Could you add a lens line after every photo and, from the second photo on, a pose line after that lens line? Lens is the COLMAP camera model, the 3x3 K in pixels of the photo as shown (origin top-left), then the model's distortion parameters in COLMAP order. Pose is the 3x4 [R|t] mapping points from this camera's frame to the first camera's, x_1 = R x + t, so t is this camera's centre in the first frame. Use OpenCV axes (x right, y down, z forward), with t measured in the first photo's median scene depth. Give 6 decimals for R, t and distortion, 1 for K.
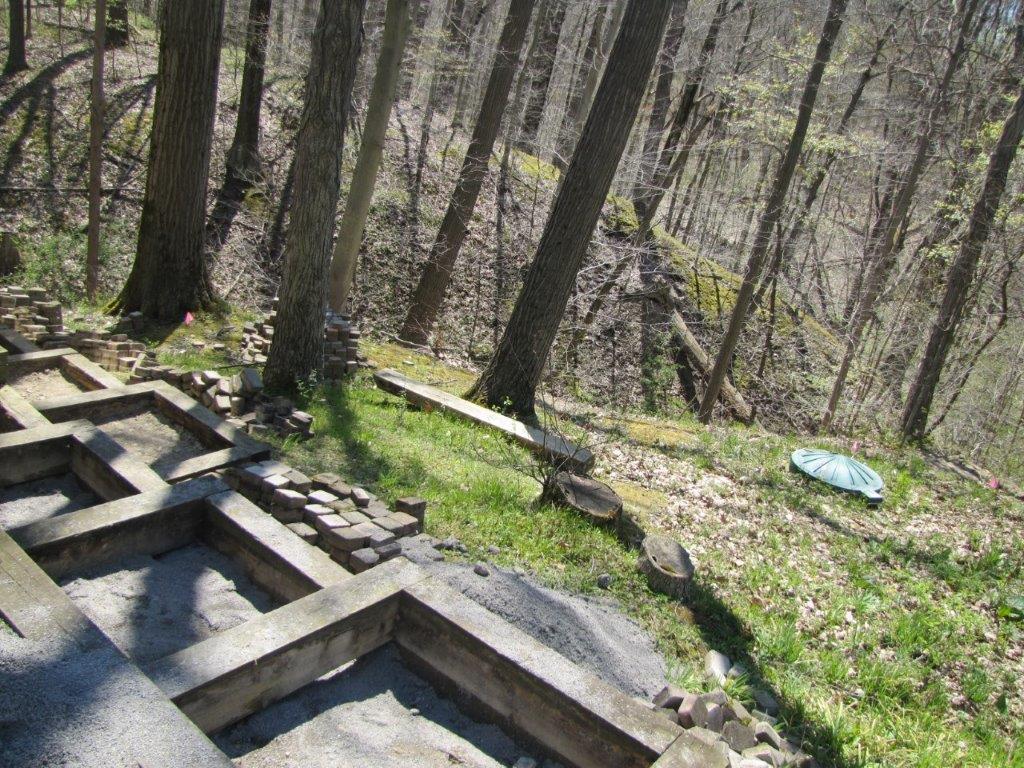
lens RADIAL K [[854.1, 0, 517.7], [0, 854.1, 379.5], [0, 0, 1]] dist [-0.186251, 0.161863]
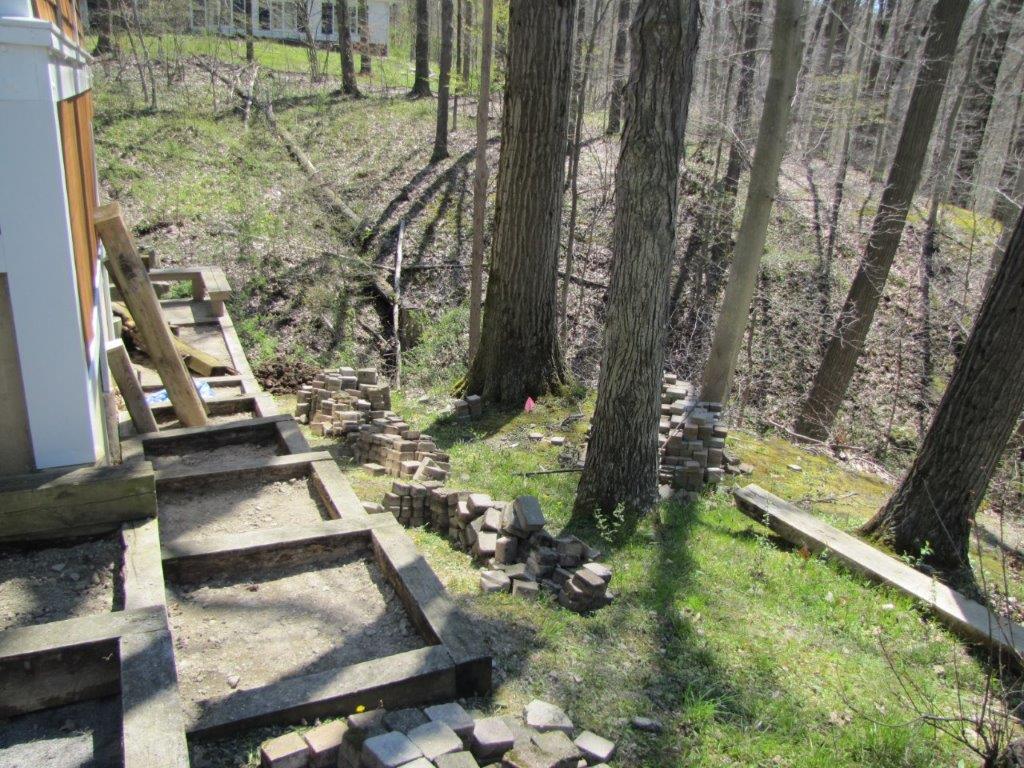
lens RADIAL K [[854.1, 0, 517.7], [0, 854.1, 379.5], [0, 0, 1]] dist [-0.186251, 0.161863]
pose [[0.884804, 0.005496, -0.465930, 0.002824], [-0.043935, 0.996460, -0.071681, -0.034642], [0.463887, 0.083894, 0.881913, 0.210608]]
